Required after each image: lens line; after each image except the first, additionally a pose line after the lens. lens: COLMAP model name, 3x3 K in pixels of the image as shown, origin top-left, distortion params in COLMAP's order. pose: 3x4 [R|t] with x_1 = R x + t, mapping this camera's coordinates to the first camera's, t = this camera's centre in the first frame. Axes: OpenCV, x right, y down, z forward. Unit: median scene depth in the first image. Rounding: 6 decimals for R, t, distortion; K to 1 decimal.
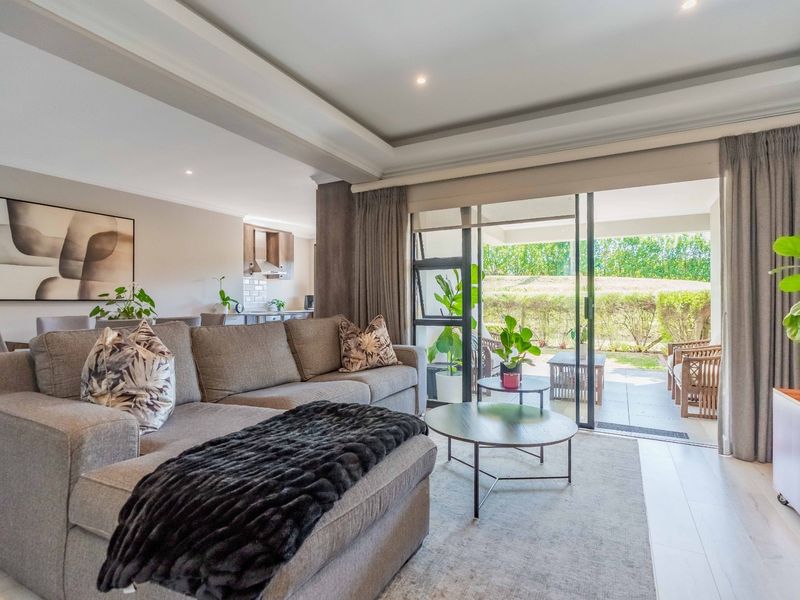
lens RADIAL K [[419.9, 0, 397.2], [0, 419.9, 298.0], [0, 0, 1]] dist [-0.003922, 0.003646]
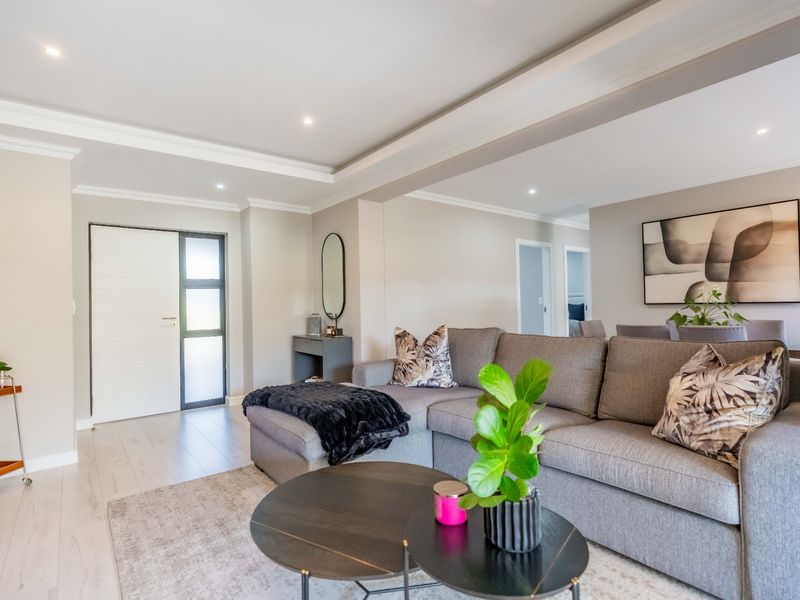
lens RADIAL K [[419.9, 0, 398.5], [0, 419.9, 297.9], [0, 0, 1]] dist [-0.003922, 0.003646]
pose [[-0.401296, -0.001462, -0.915947, 0.459261], [0.029095, 0.999474, -0.014343, -0.015509], [0.915486, -0.032405, -0.401042, 0.731439]]
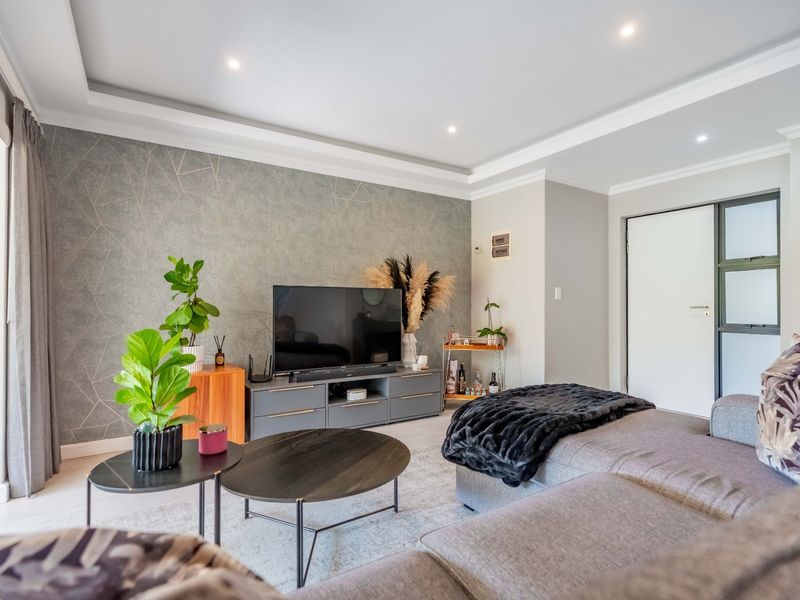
lens RADIAL K [[419.9, 0, 398.2], [0, 419.9, 300.7], [0, 0, 1]] dist [-0.003922, 0.003646]
pose [[-0.872628, 0.008022, 0.488320, -0.156679], [-0.000183, 0.999860, -0.016752, 0.005442], [-0.488386, -0.014708, -0.872504, 0.900689]]
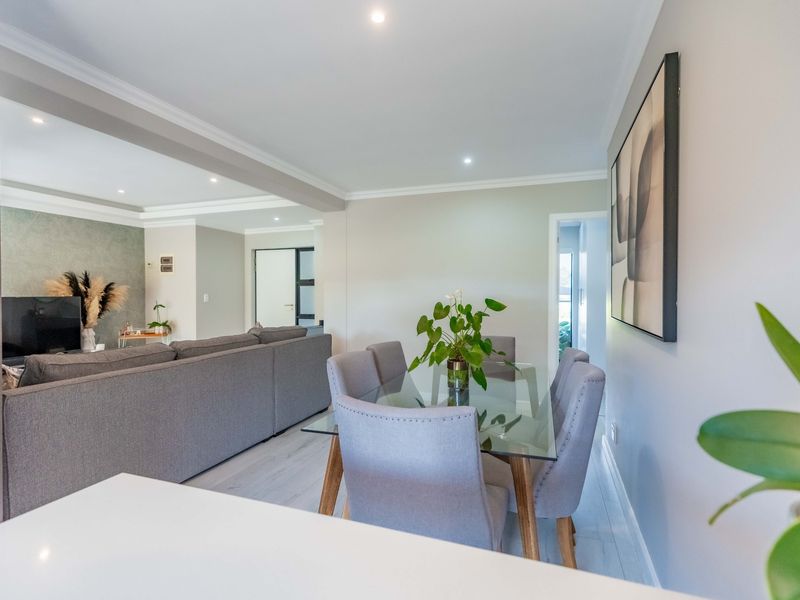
lens RADIAL K [[419.9, 0, 402.9], [0, 419.9, 300.1], [0, 0, 1]] dist [-0.003922, 0.003646]
pose [[-0.988197, 0.009910, -0.152870, -0.477806], [0.008576, 0.999919, 0.009385, -0.028084], [0.152951, 0.007963, -0.988202, 1.486670]]
